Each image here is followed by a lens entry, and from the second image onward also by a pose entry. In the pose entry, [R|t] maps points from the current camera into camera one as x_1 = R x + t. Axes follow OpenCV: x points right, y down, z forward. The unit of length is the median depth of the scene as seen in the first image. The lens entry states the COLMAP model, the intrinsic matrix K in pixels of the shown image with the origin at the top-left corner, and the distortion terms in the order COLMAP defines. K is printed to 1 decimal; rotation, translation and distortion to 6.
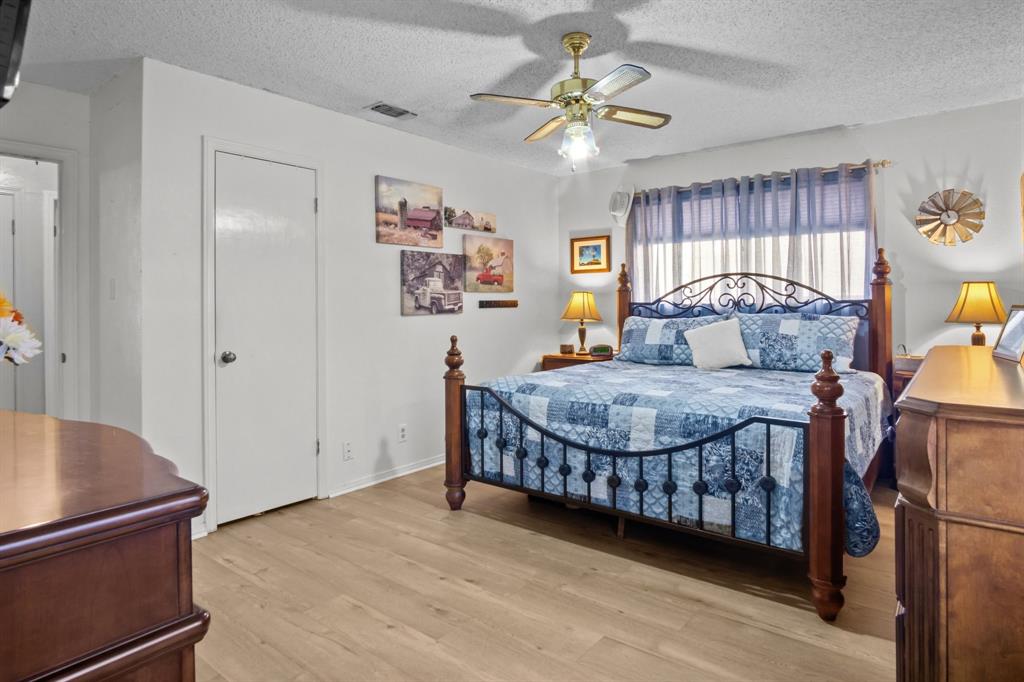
lens RADIAL K [[570.0, 0, 513.3], [0, 570.0, 300.2], [0, 0, 1]] dist [-0.031370, 0.001091]
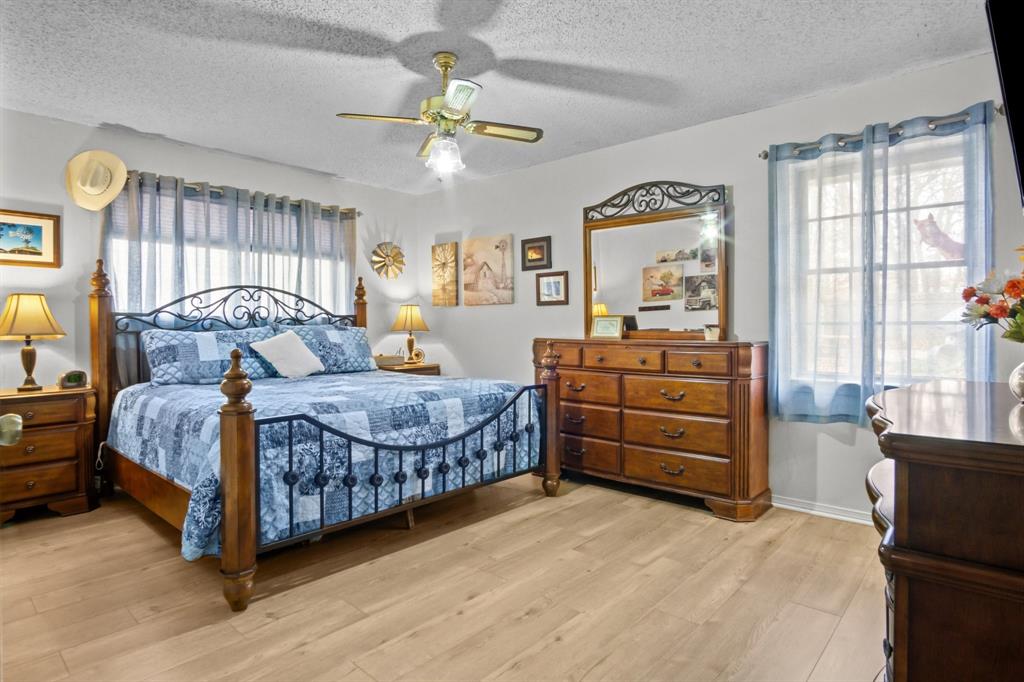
lens RADIAL K [[547.9, 0, 508.8], [0, 547.9, 325.4], [0, 0, 1]] dist [-0.023577, 0.002588]
pose [[0.081514, 0.008990, 0.996632, -0.723313], [-0.006018, 0.999946, -0.008528, 0.037689], [-0.996654, -0.005303, 0.081564, 0.639813]]
